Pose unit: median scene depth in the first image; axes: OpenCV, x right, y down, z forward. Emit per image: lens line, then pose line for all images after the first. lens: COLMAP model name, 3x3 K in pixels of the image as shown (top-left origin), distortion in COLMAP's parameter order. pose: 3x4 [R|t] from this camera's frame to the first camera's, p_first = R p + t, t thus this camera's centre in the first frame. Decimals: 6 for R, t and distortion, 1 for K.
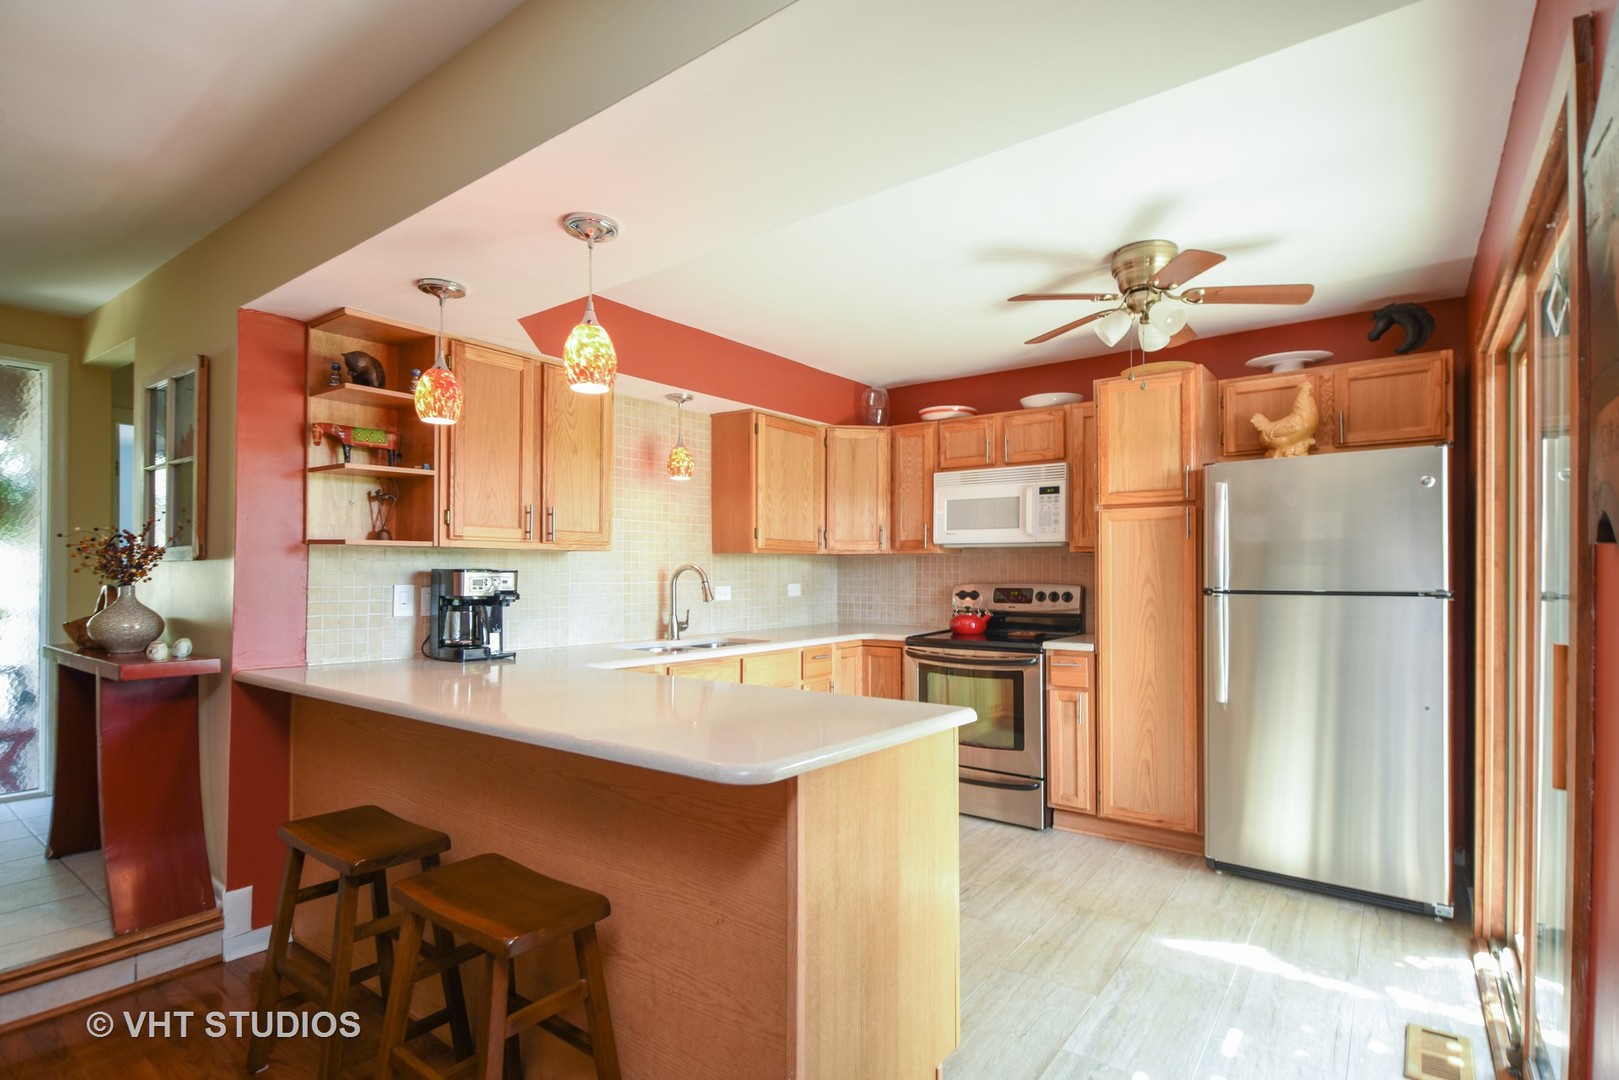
lens RADIAL K [[850.9, 0, 809.9], [0, 850.9, 568.9], [0, 0, 1]] dist [-0.022354, 0.000453]
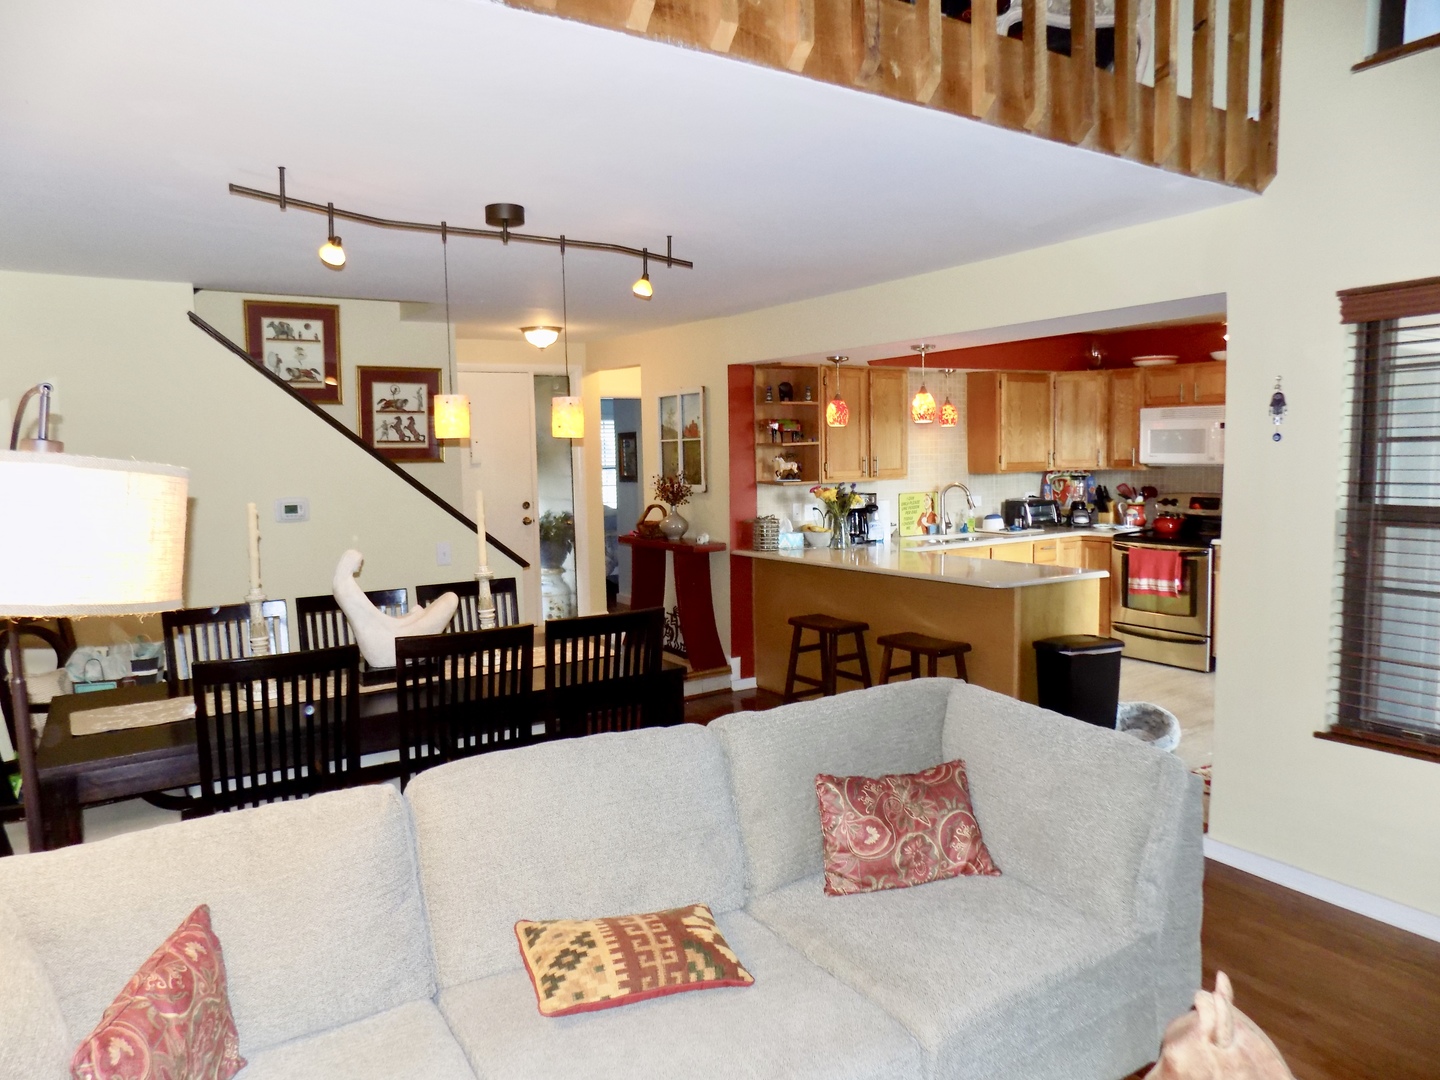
lens RADIAL K [[964.6, 0, 720.0], [0, 964.6, 540.0], [0, 0, 1]] dist [-0.086536, 0.095027]
pose [[0.941791, 0.012579, -0.335963, 0.032437], [0.018658, 0.995804, 0.089589, -0.057158], [0.335680, -0.090642, 0.937605, -0.620628]]
